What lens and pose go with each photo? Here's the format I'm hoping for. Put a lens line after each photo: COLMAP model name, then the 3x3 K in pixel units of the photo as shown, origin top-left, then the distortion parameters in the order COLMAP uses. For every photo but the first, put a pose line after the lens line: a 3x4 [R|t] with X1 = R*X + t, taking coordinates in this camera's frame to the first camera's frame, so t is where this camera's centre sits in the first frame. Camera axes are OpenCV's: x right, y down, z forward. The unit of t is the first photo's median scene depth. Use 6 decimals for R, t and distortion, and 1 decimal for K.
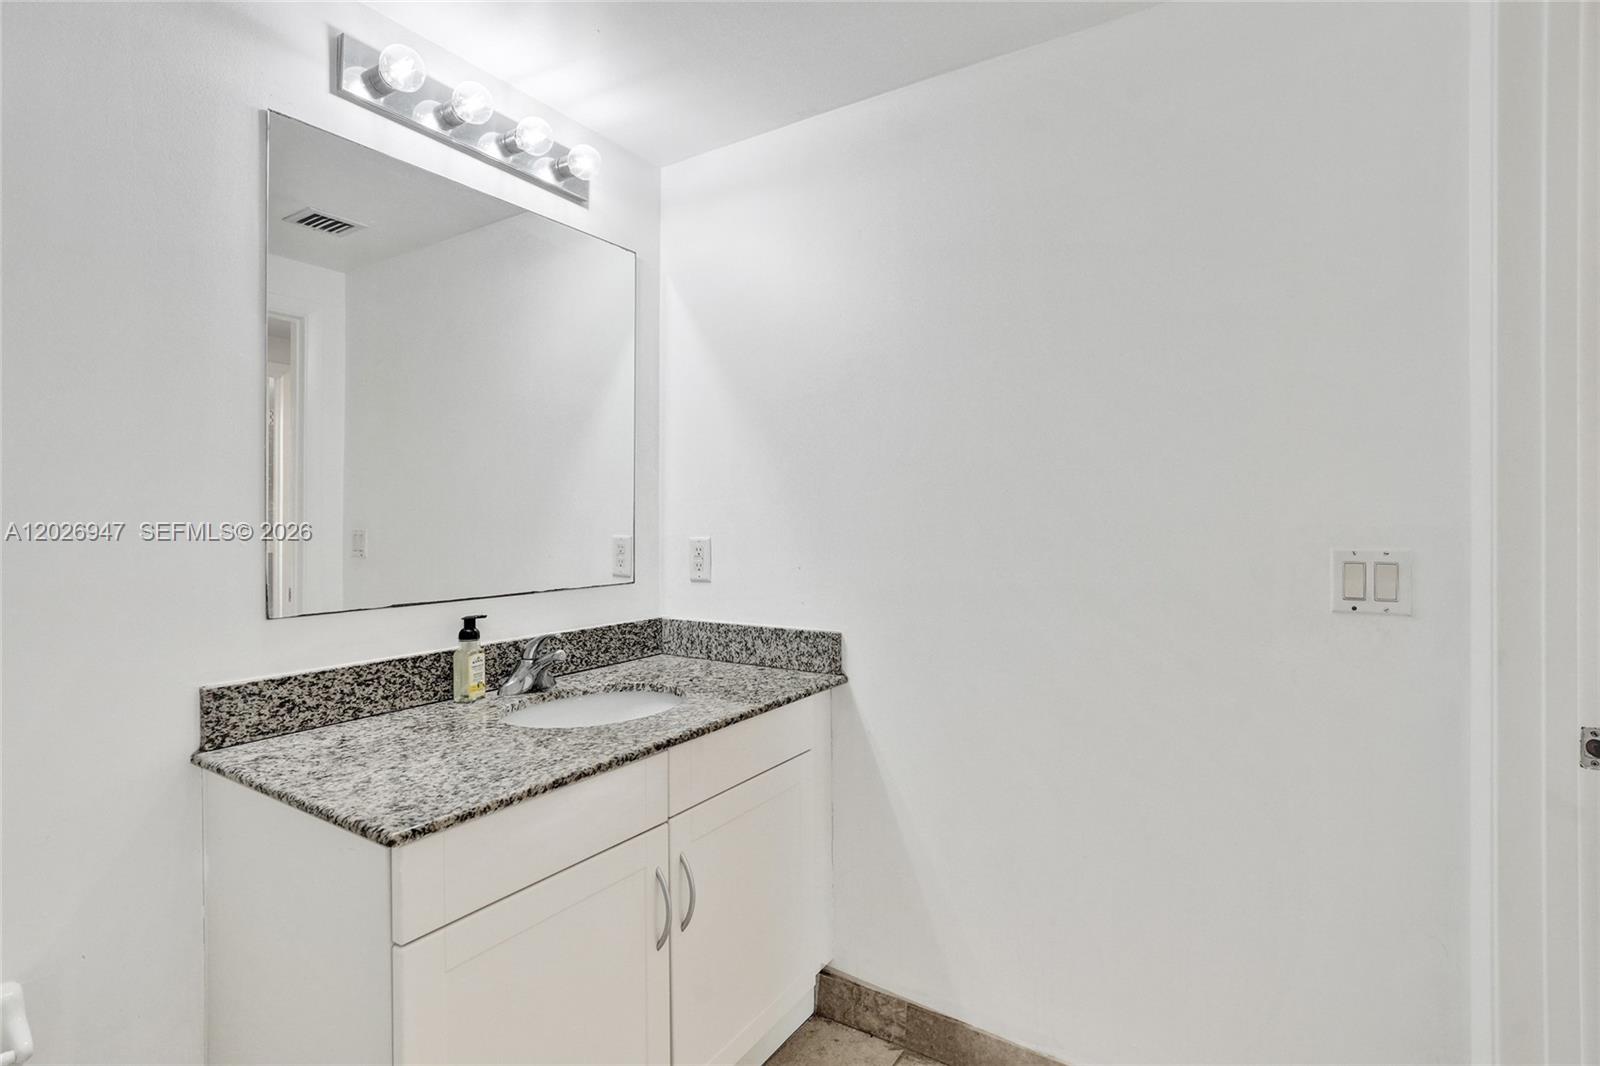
lens RADIAL K [[748.1, 0, 812.9], [0, 748.1, 526.9], [0, 0, 1]] dist [-0.063973, 0.024701]
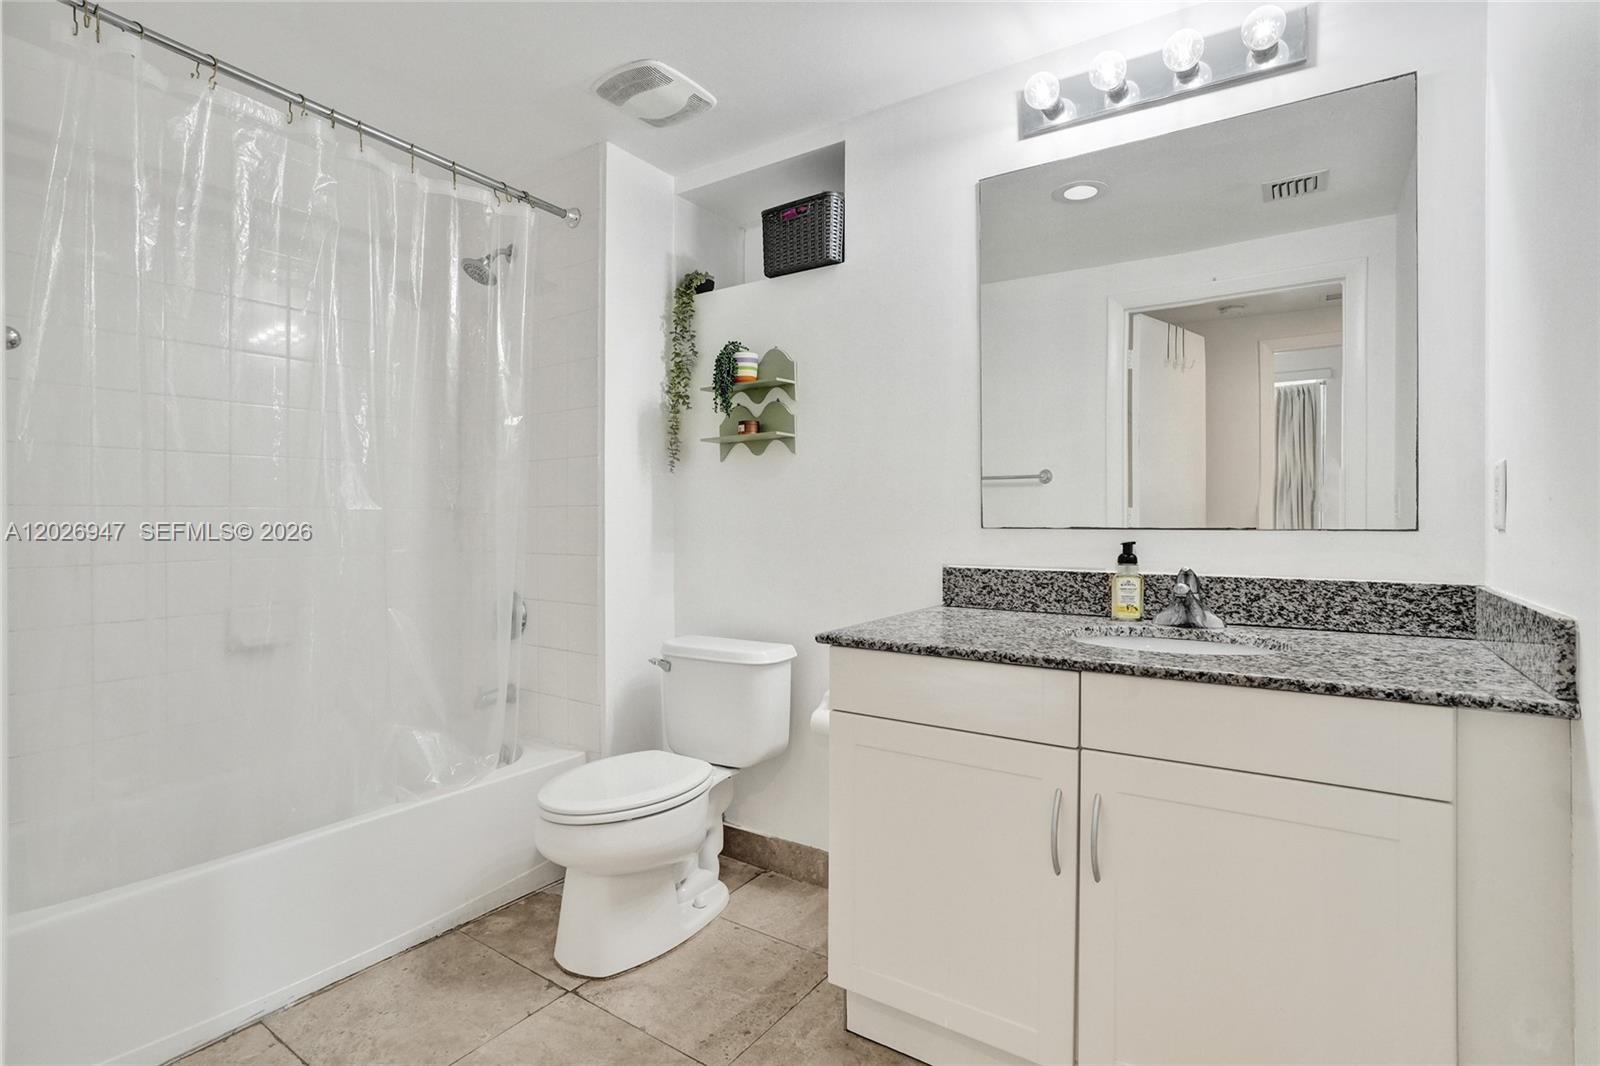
lens RADIAL K [[748.1, 0, 812.9], [0, 748.1, 526.9], [0, 0, 1]] dist [-0.063973, 0.024701]
pose [[-0.032222, 0.013917, -0.999384, 0.663704], [-0.005685, 0.999884, 0.014107, 0.090973], [0.999465, 0.006136, -0.032140, 0.612651]]
